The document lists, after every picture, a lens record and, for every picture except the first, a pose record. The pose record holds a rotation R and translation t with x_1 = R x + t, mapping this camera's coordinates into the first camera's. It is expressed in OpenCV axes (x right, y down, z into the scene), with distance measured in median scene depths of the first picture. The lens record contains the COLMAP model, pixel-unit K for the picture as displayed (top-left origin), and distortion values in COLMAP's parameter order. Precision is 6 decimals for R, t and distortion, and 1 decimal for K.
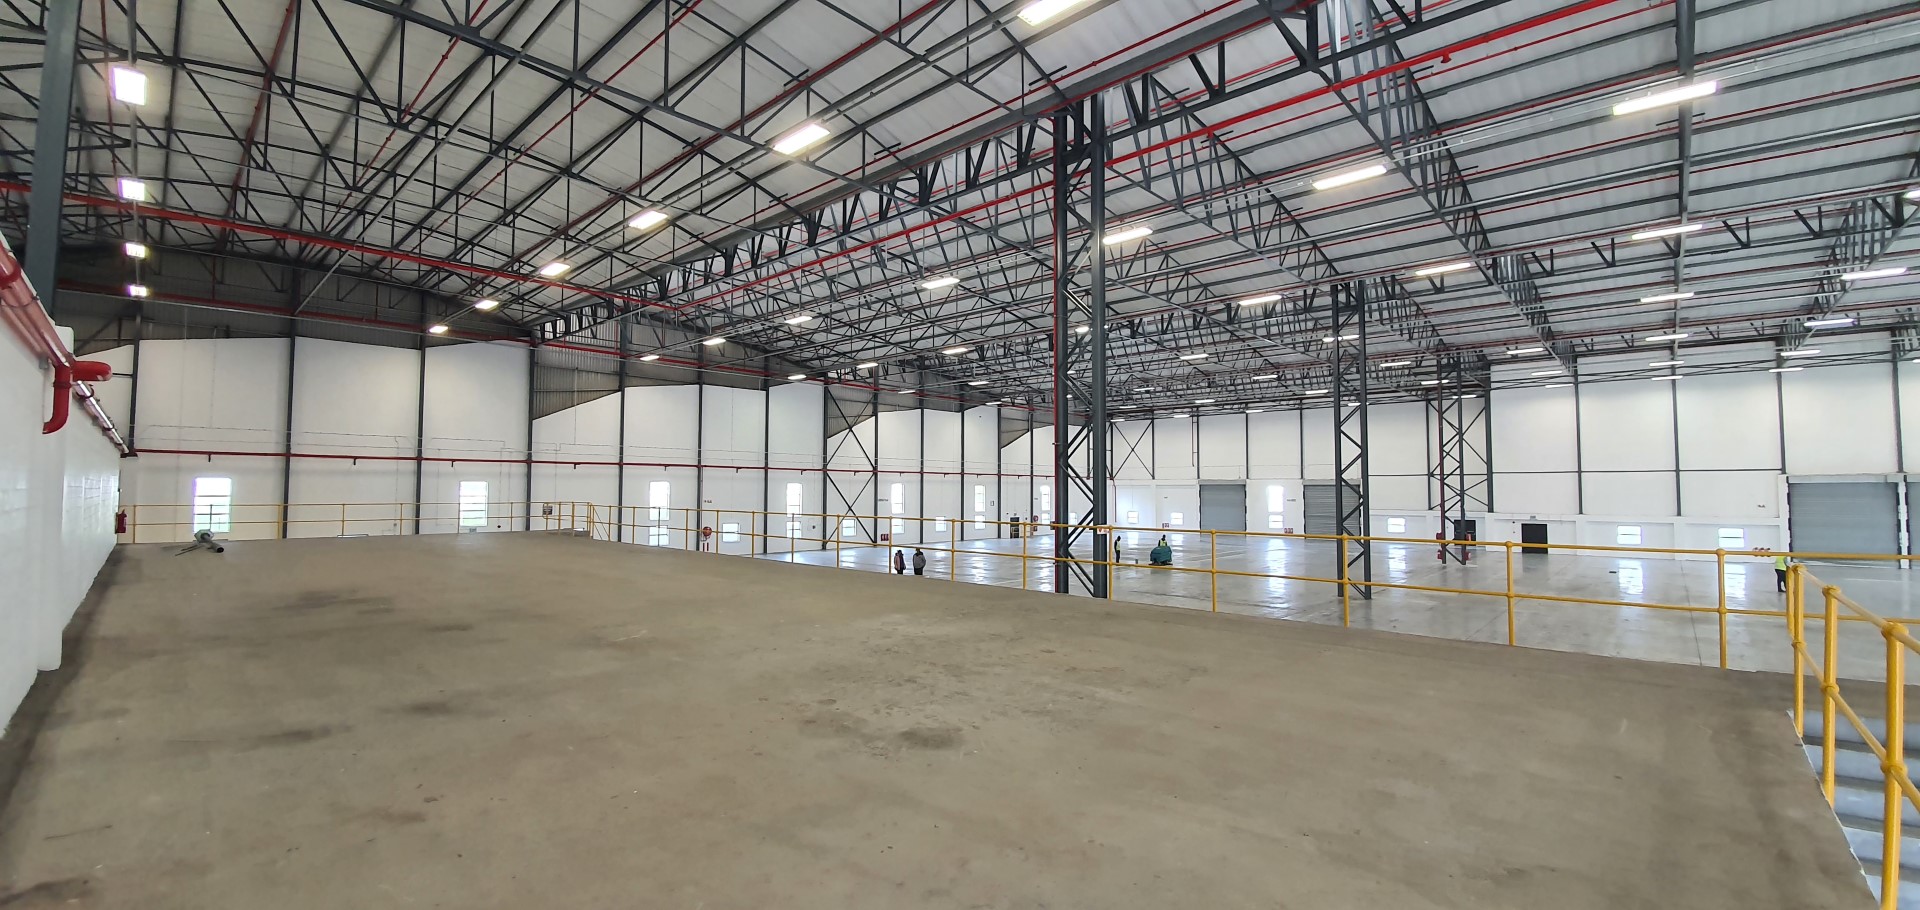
lens RADIAL K [[752.0, 0, 933.7], [0, 752.0, 457.3], [0, 0, 1]] dist [0.000449, -0.011920]
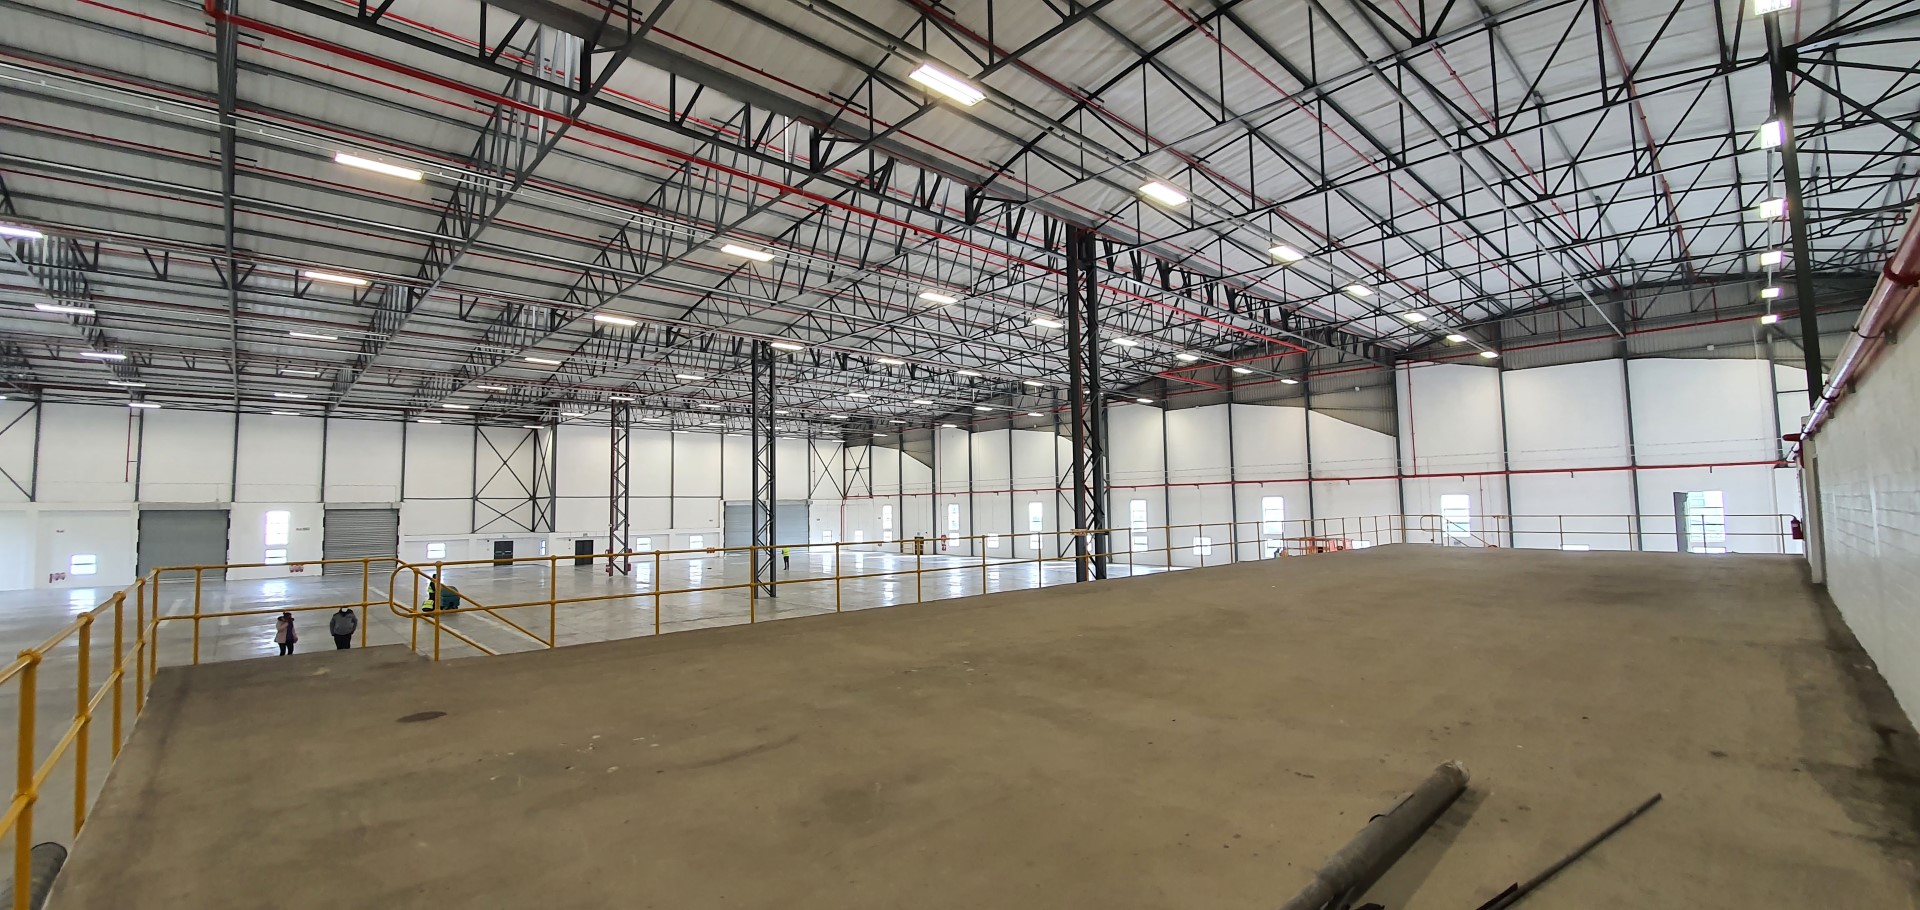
lens RADIAL K [[754.7, 0, 938.0], [0, 754.7, 459.1], [0, 0, 1]] dist [0.009633, -0.016823]
pose [[0.068260, 0.060092, 0.995856, -0.415824], [-0.027887, 0.997909, -0.058305, 0.016340], [-0.997278, -0.023791, 0.069793, 0.397087]]
